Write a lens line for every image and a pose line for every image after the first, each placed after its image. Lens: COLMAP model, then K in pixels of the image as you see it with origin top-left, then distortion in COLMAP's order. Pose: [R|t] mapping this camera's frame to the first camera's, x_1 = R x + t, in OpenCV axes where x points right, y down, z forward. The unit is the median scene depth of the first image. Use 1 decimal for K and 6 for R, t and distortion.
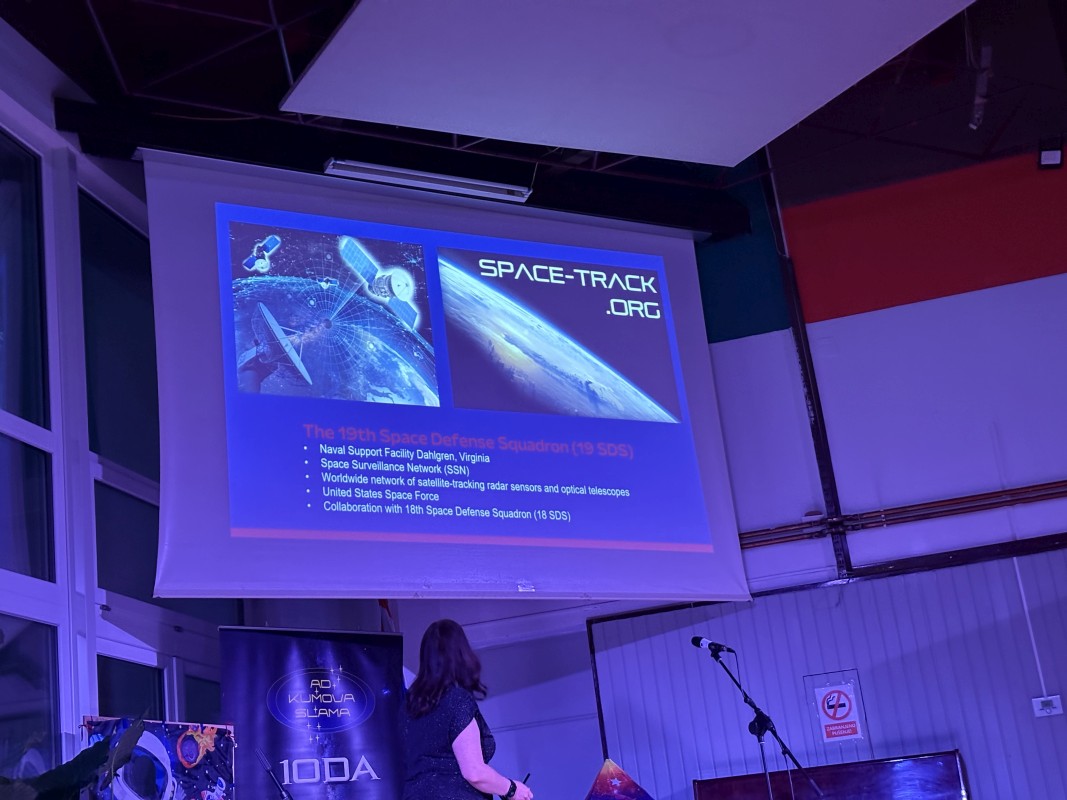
lens RADIAL K [[1588.3, 0, 511.2], [0, 1588.3, 392.4], [0, 0, 1]] dist [0.074644, 0.000000]
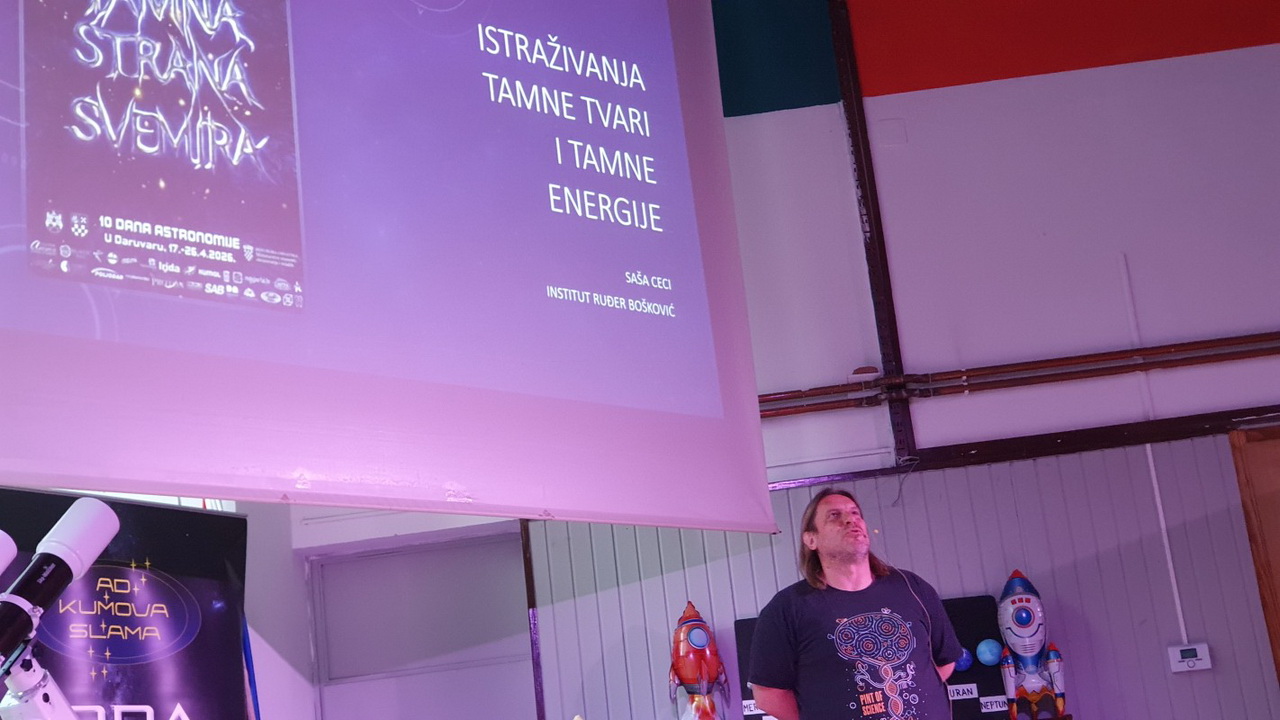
lens RADIAL K [[1898.8, 0, 634.9], [0, 1898.8, 365.1], [0, 0, 1]] dist [0.057184, 0.000000]
pose [[0.980710, 0.058088, 0.186635, -0.060189], [-0.062298, 0.997917, 0.016765, 0.068662], [-0.185273, -0.028069, 0.982286, 0.229798]]
